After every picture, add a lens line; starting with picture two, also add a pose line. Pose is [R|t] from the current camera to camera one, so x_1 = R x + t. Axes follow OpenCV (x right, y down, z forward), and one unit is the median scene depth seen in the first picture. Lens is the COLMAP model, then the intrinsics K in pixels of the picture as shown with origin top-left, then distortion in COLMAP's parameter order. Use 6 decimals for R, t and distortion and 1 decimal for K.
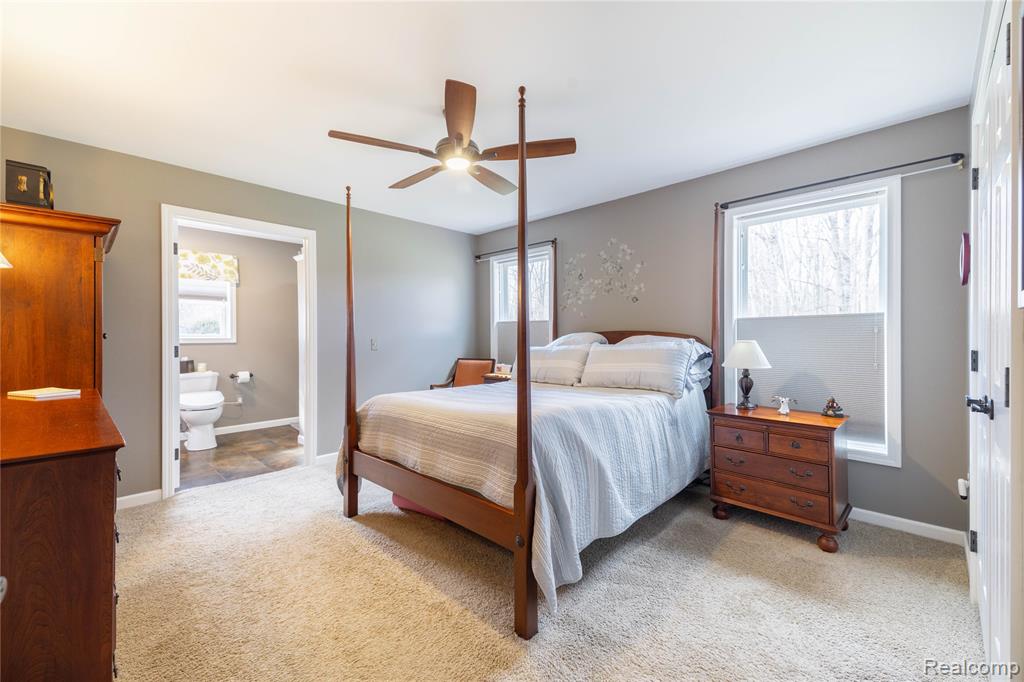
lens RADIAL K [[418.4, 0, 511.7], [0, 418.4, 337.3], [0, 0, 1]] dist [0.056032, -0.021756]
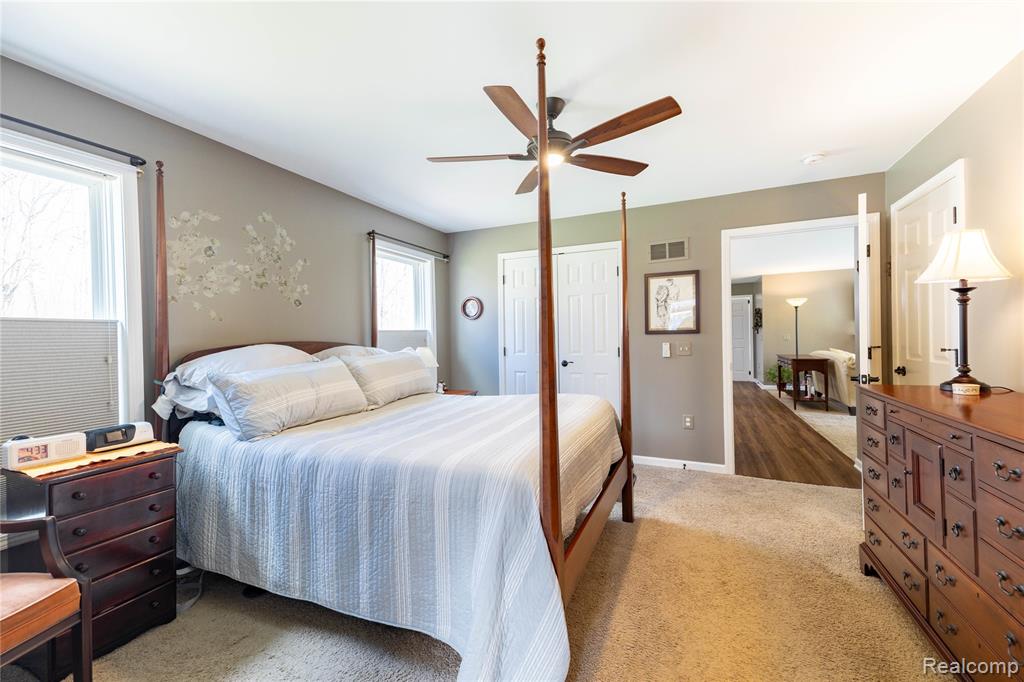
lens RADIAL K [[418.4, 0, 511.7], [0, 418.4, 337.3], [0, 0, 1]] dist [0.056032, -0.021756]
pose [[-0.339306, 0.002936, 0.940671, -0.600133], [0.013756, 0.999904, 0.001841, -0.018857], [-0.940575, 0.013564, -0.339314, 0.868492]]
